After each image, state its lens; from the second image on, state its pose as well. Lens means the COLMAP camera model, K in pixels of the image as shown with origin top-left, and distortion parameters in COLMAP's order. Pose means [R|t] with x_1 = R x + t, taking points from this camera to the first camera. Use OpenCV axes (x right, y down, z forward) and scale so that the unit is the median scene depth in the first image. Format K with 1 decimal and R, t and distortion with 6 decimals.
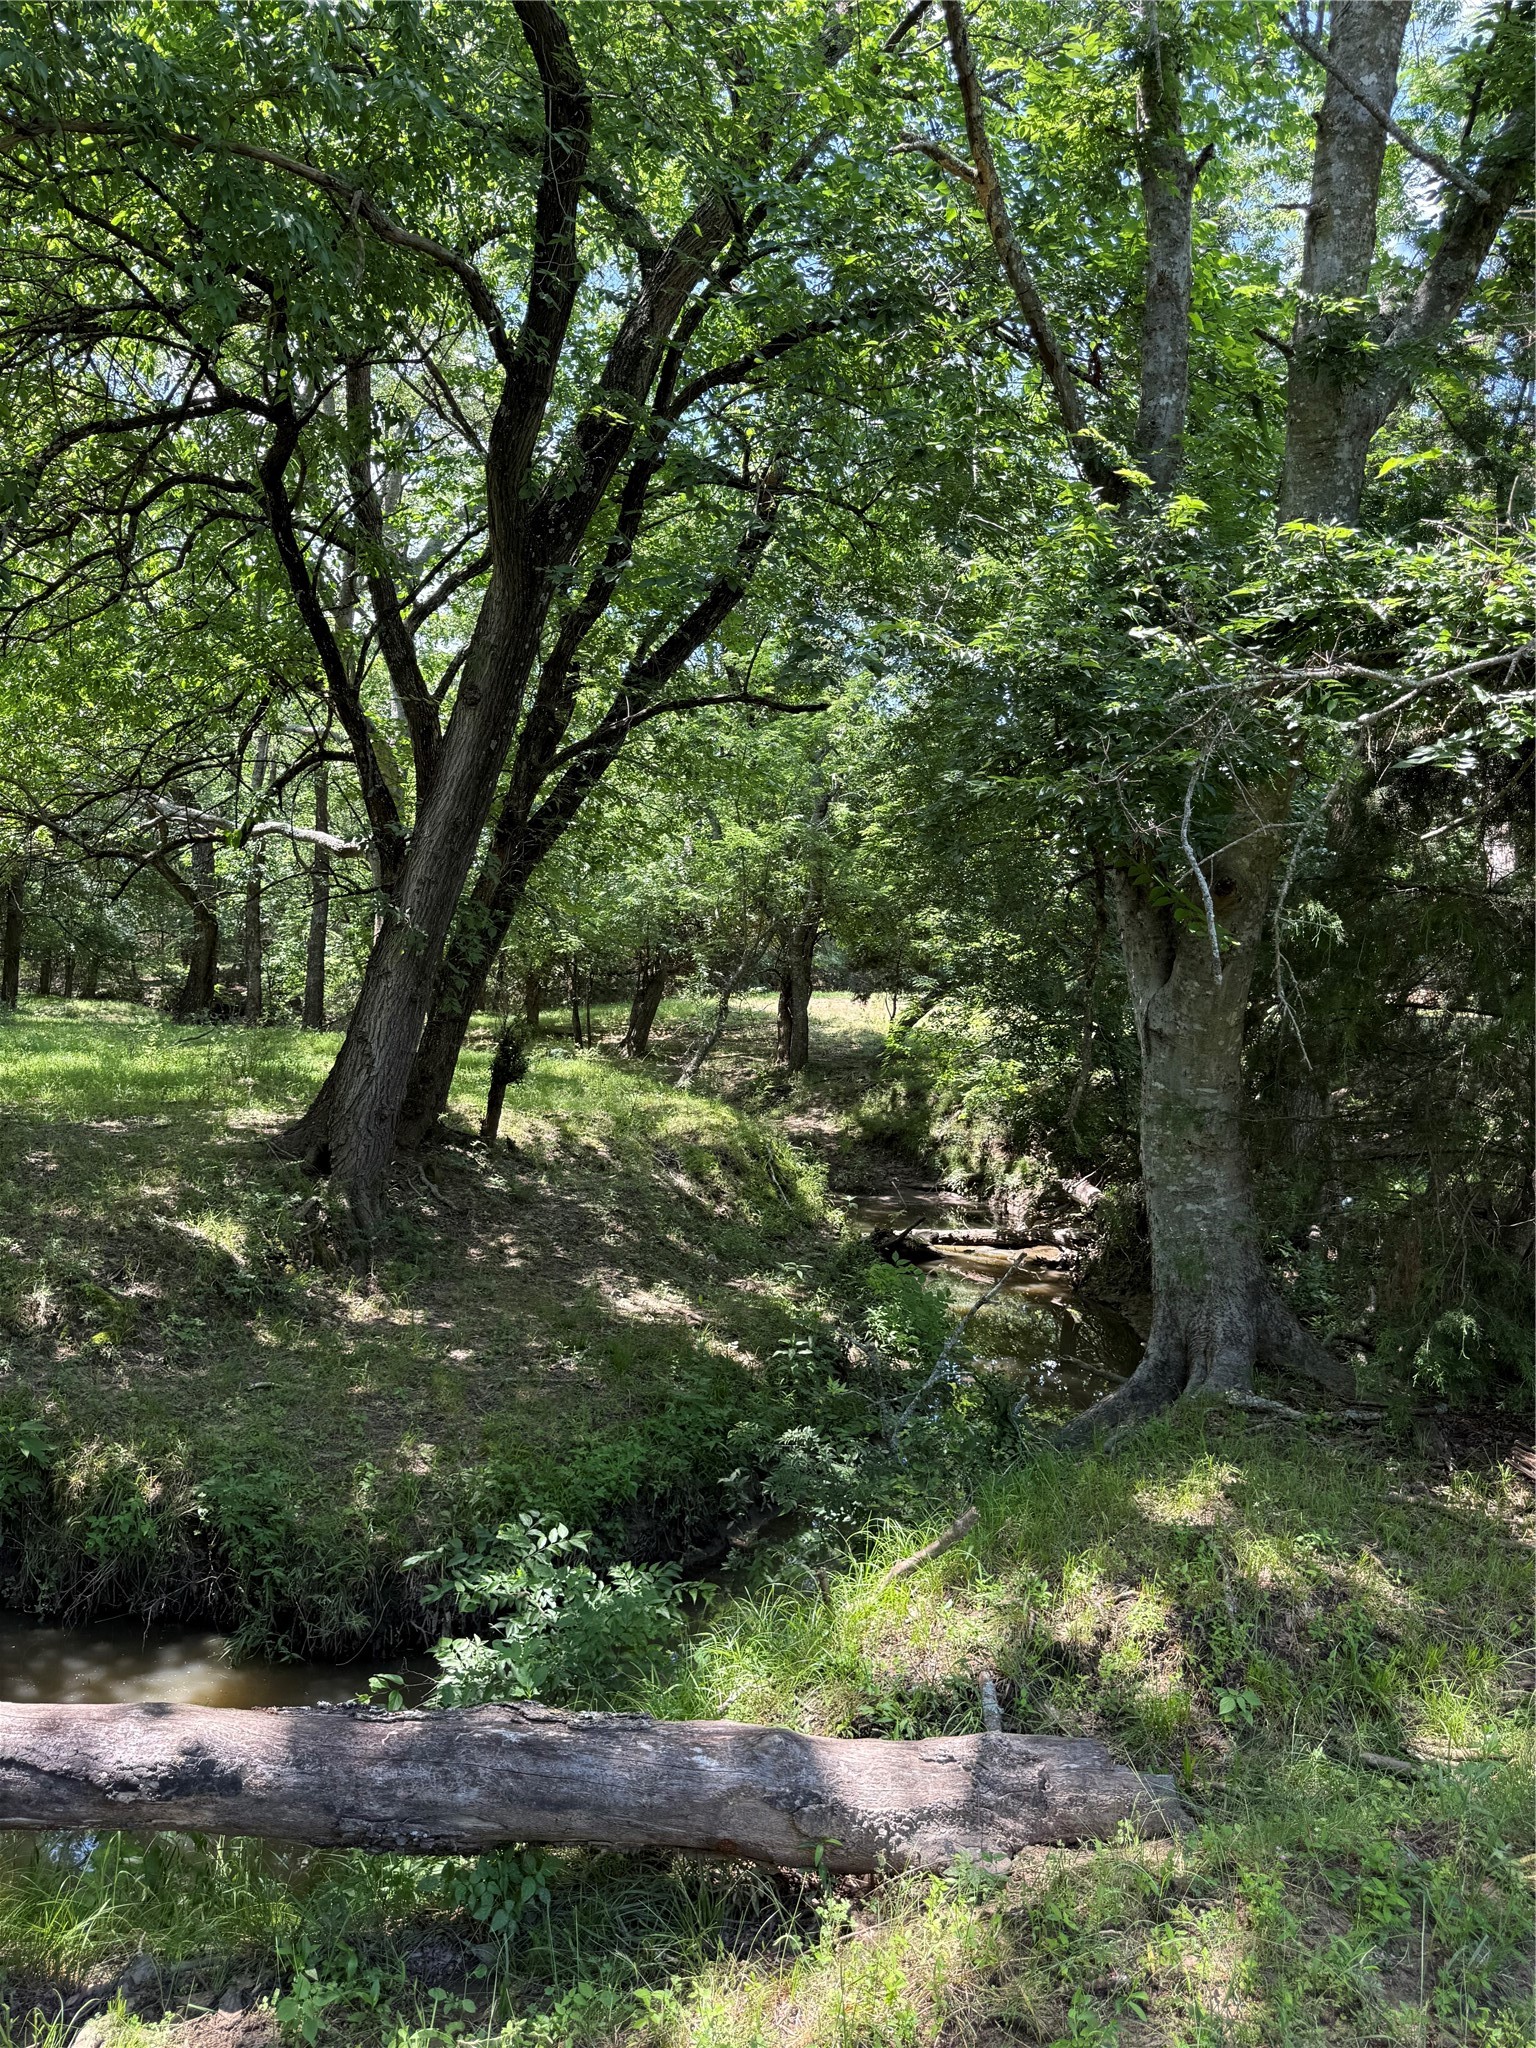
lens RADIAL K [[1431.5, 0, 768.0], [0, 1431.5, 1024.0], [0, 0, 1]] dist [0.154715, -0.243580]
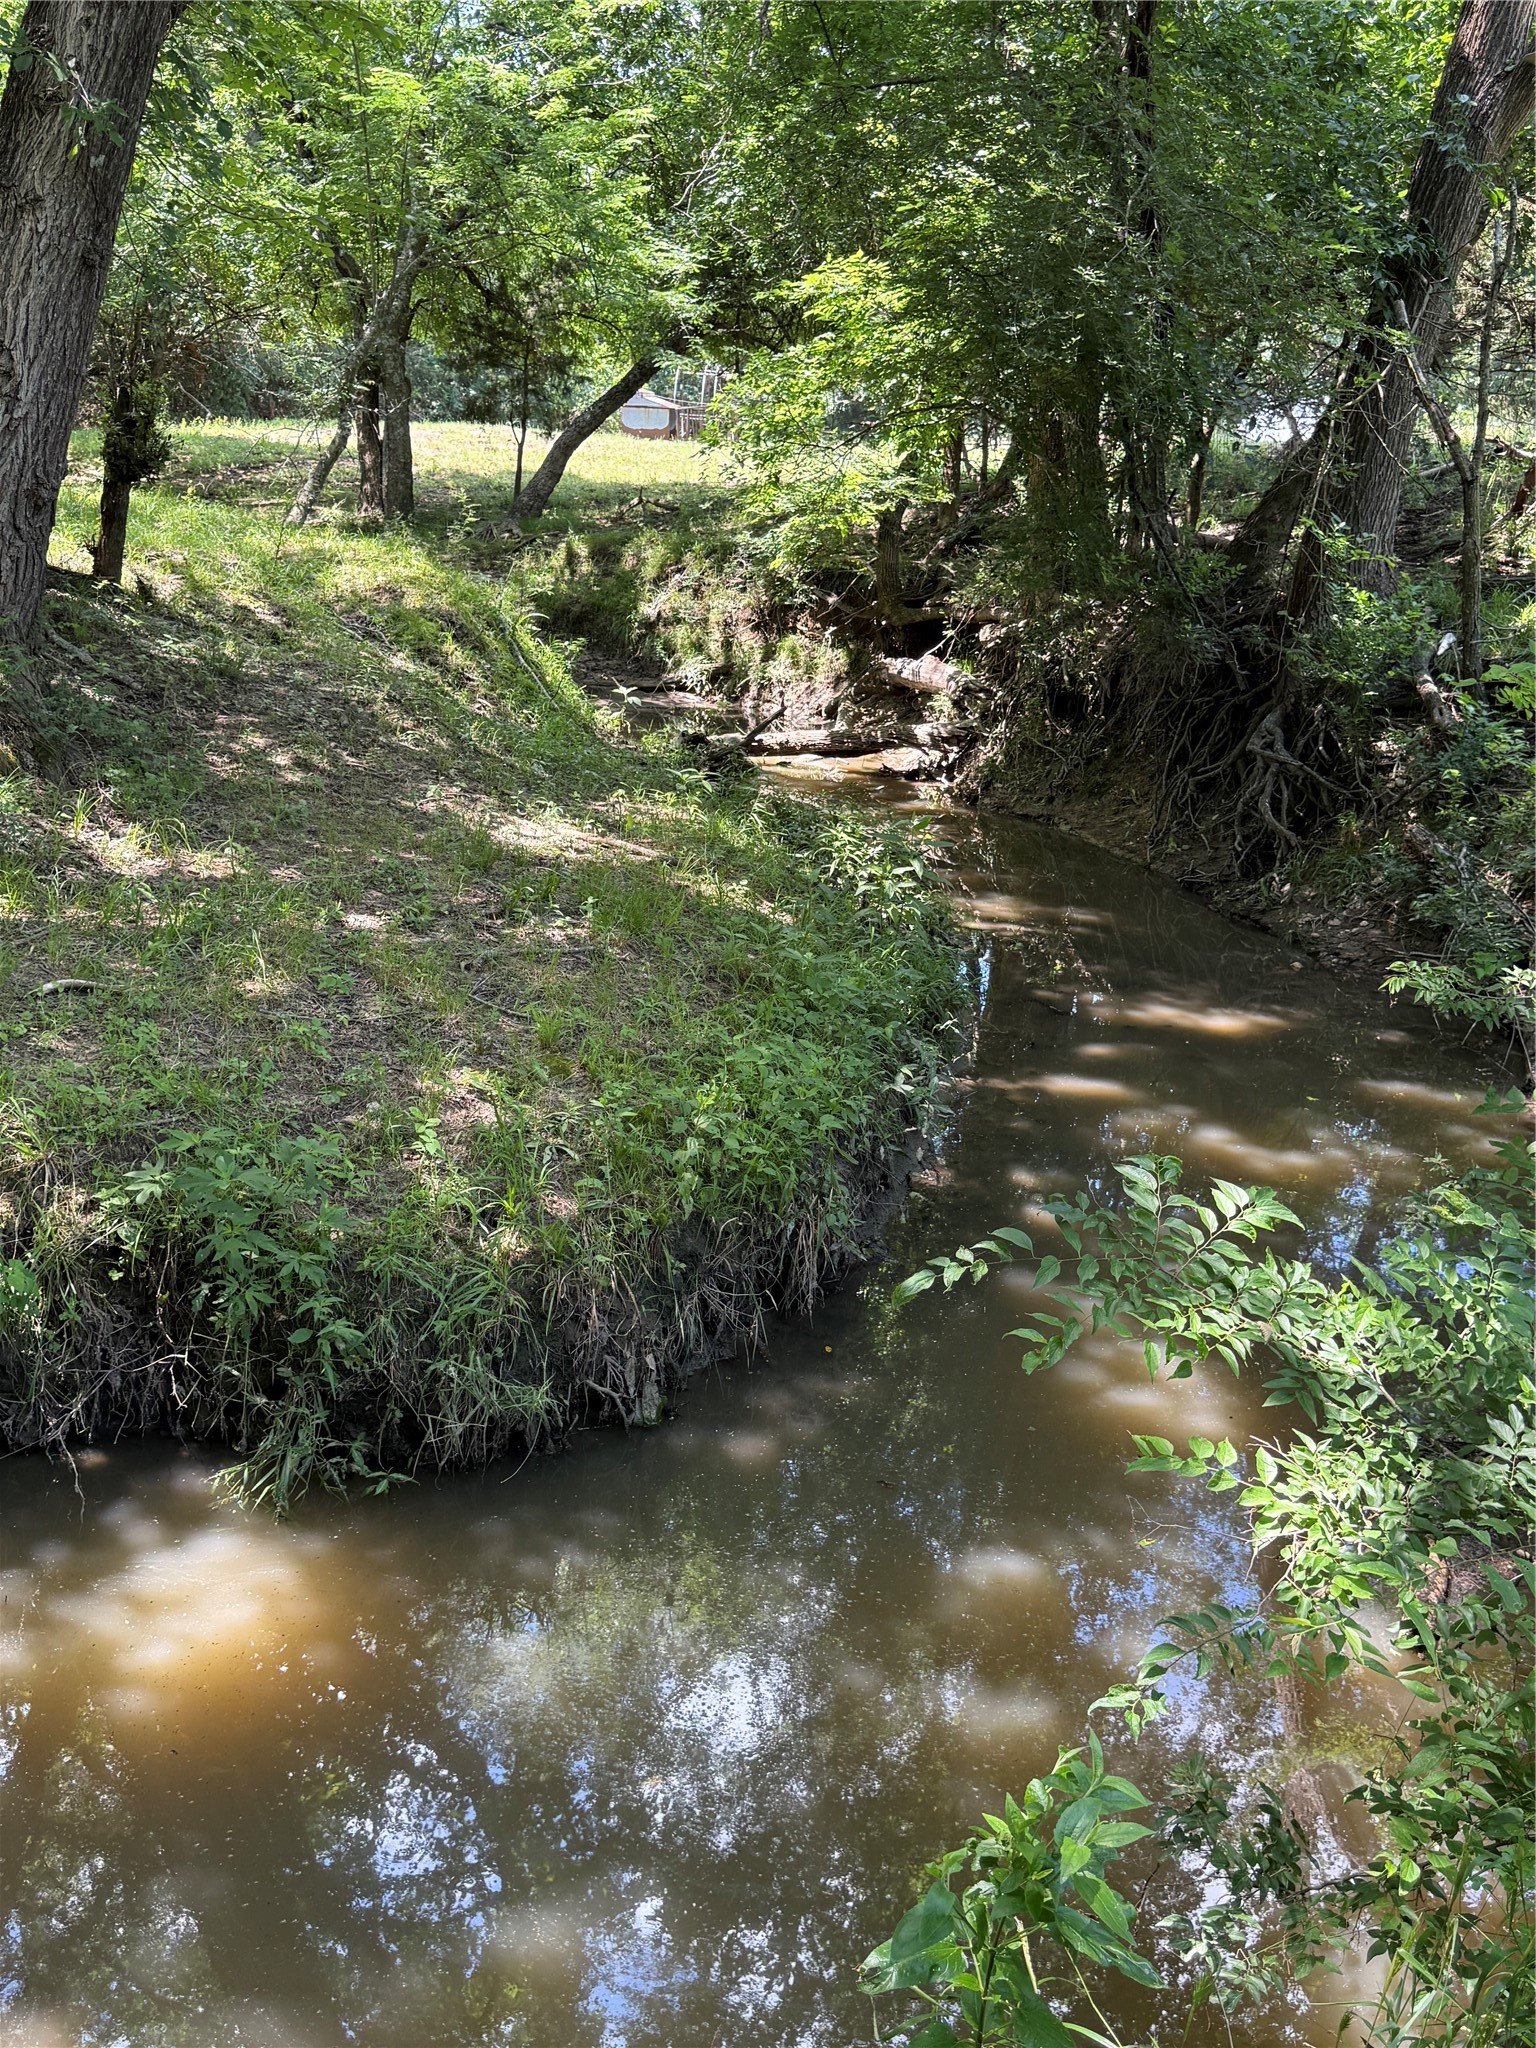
lens RADIAL K [[1831.7, 0, 779.7], [0, 1831.7, 1008.7], [0, 0, 1]] dist [0.181118, -0.376979]
pose [[0.951680, -0.081304, 0.296132, -0.146113], [0.001021, 0.965148, 0.261704, 0.041245], [-0.307088, -0.248756, 0.918595, 0.159109]]
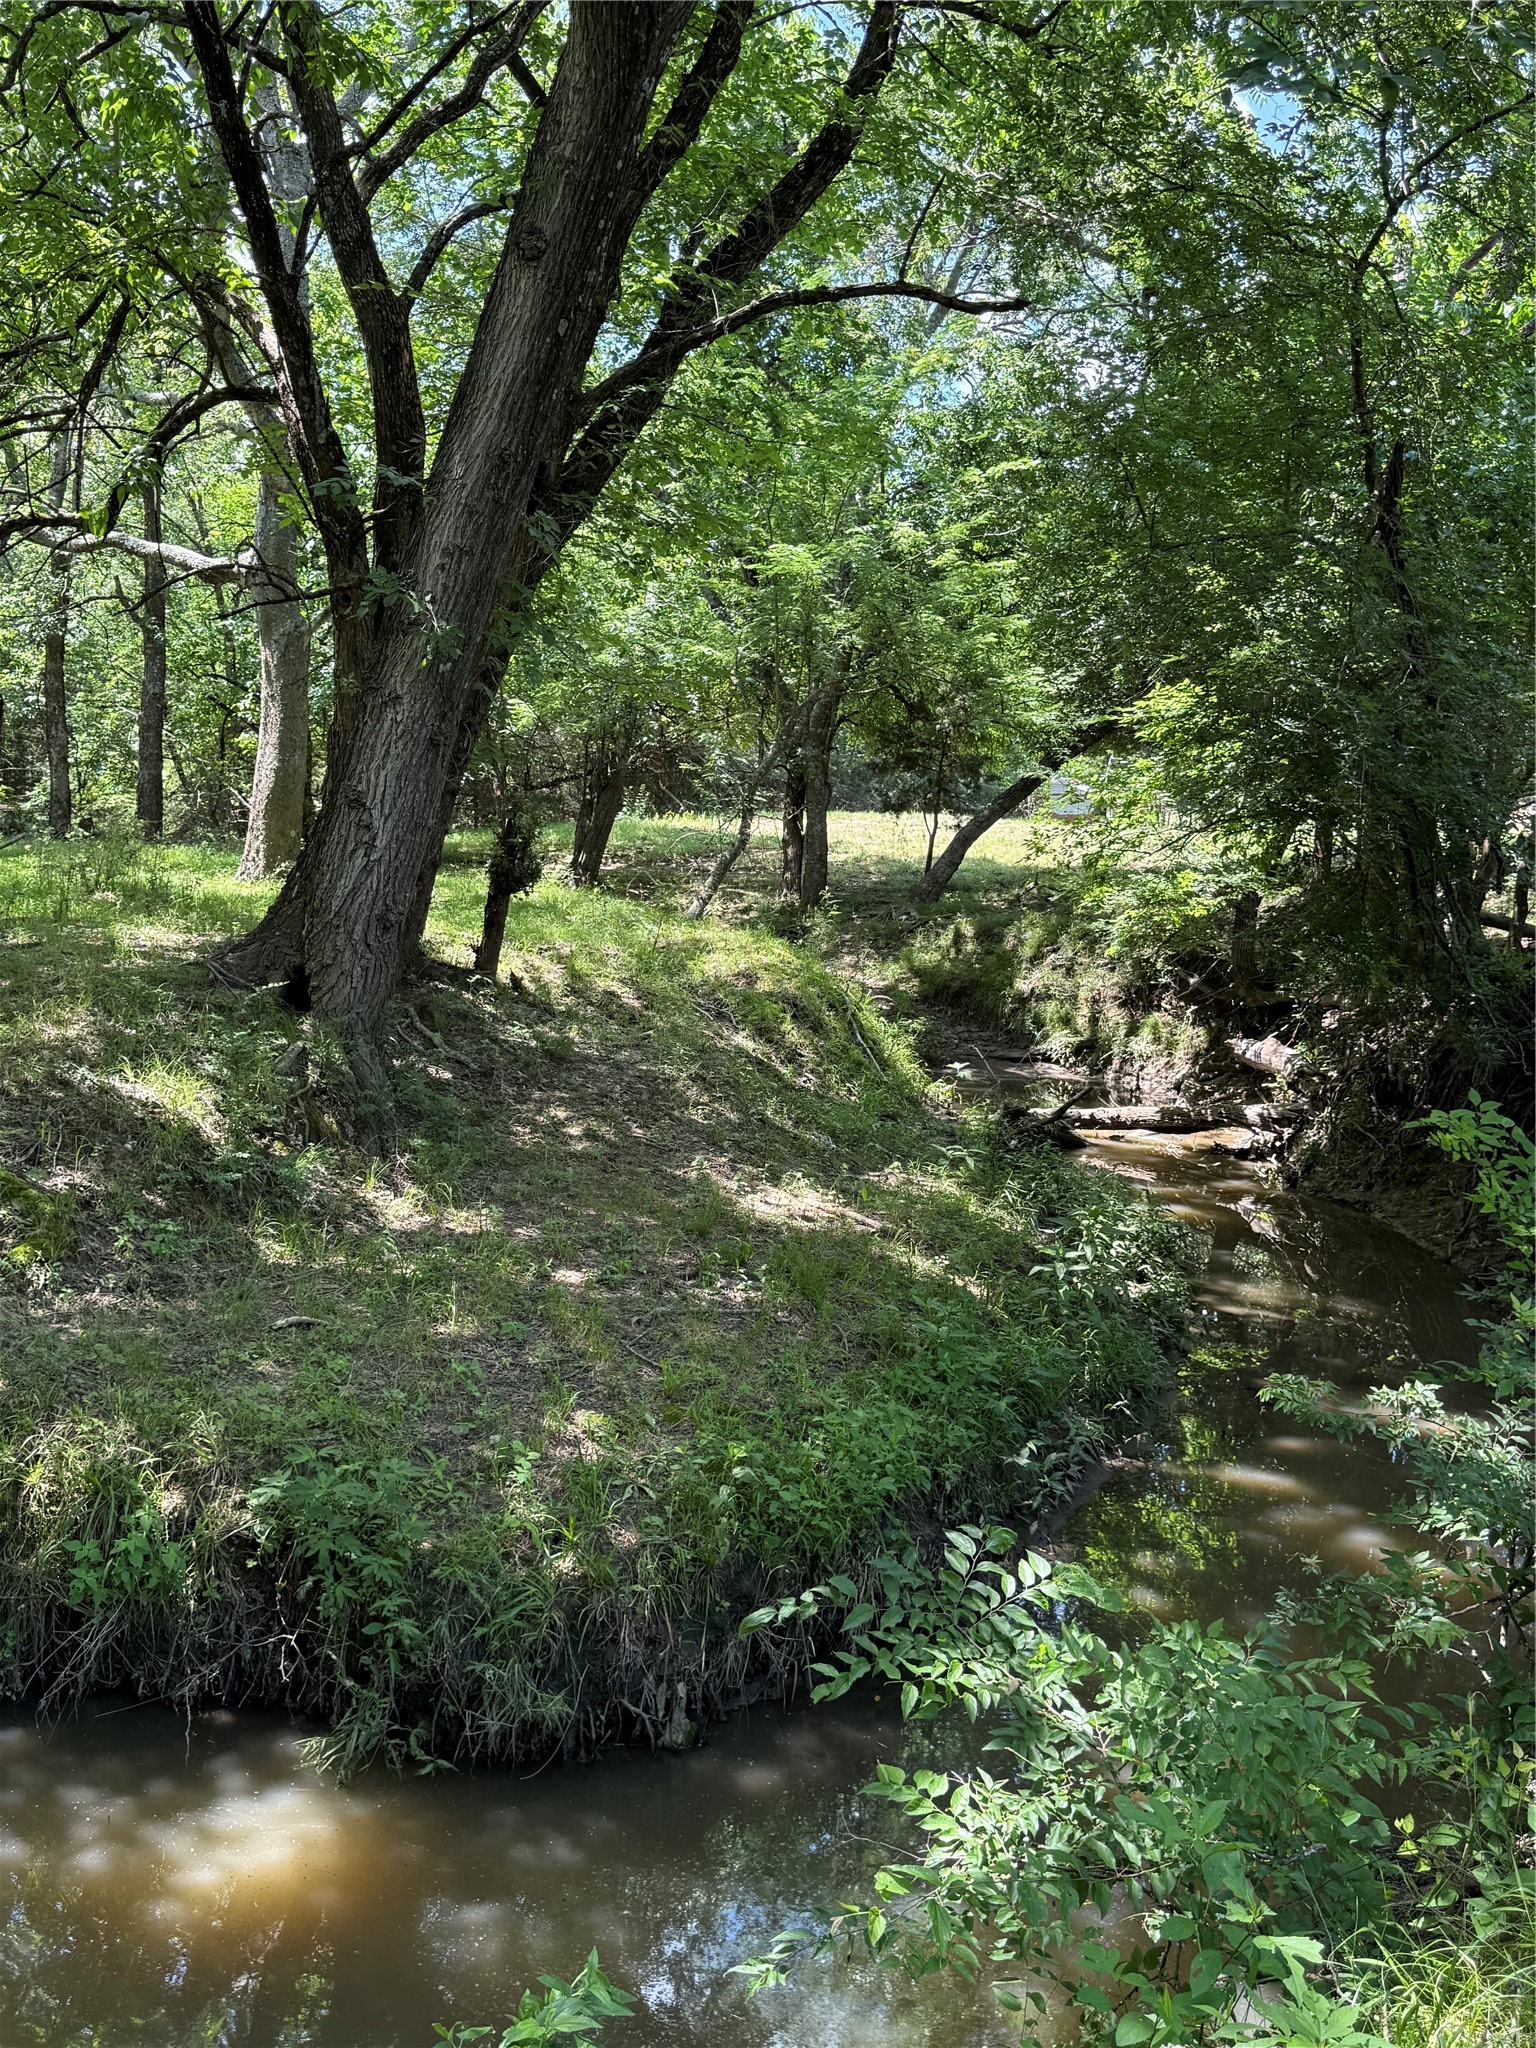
lens RADIAL K [[1831.7, 0, 779.7], [0, 1831.7, 1008.7], [0, 0, 1]] dist [0.181118, -0.376979]
pose [[0.998264, -0.006497, 0.058537, -0.088911], [0.002174, 0.997284, 0.073614, 0.026325], [-0.058857, -0.073359, 0.995567, 0.098994]]
